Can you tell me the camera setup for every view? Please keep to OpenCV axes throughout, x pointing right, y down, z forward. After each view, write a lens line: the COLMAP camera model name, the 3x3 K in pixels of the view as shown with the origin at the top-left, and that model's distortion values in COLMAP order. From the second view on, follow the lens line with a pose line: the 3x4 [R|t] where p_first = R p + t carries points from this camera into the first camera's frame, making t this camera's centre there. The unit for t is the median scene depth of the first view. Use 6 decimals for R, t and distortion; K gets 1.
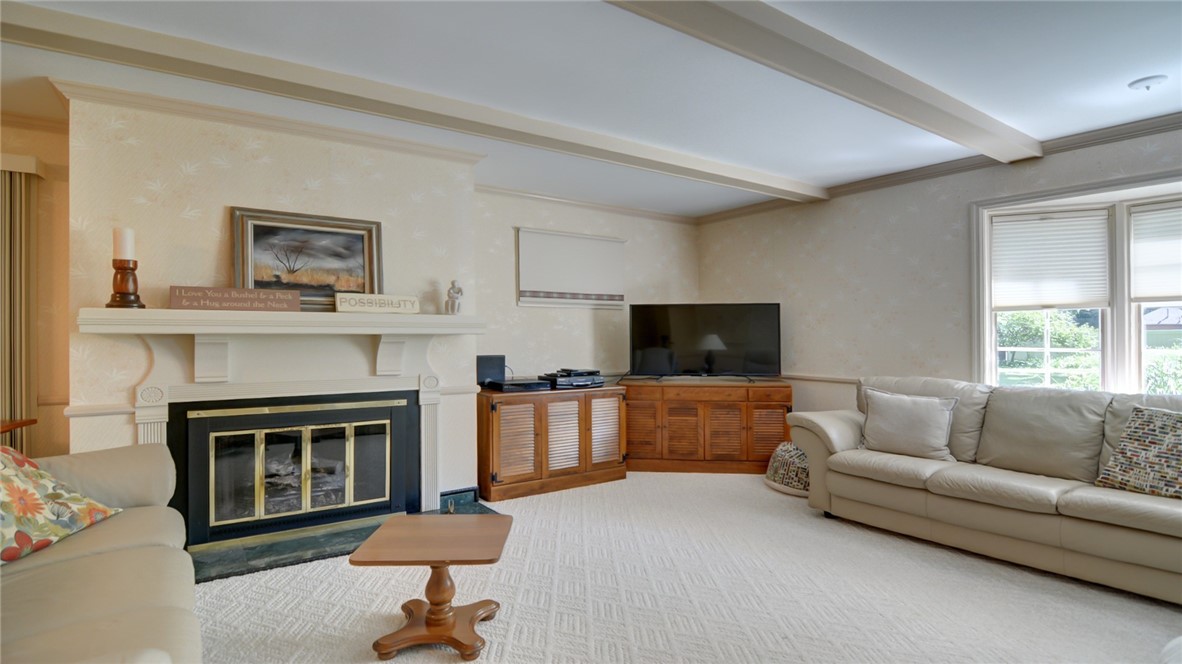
lens RADIAL K [[583.1, 0, 598.7], [0, 583.1, 332.5], [0, 0, 1]] dist [-0.018330, -0.001864]
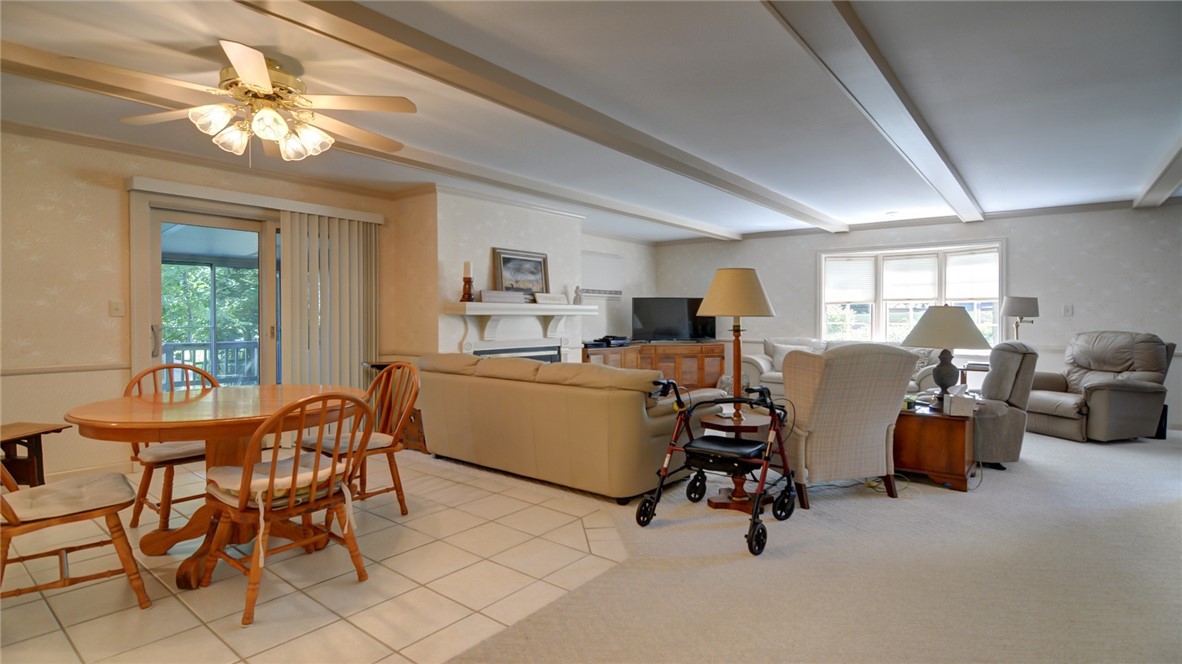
lens RADIAL K [[583.1, 0, 584.7], [0, 583.1, 328.5], [0, 0, 1]] dist [-0.018330, -0.001864]
pose [[0.959953, -0.004290, 0.280127, -0.769989], [-0.003111, 0.999658, 0.025970, -0.003386], [-0.280142, -0.025801, 0.959612, -0.791925]]
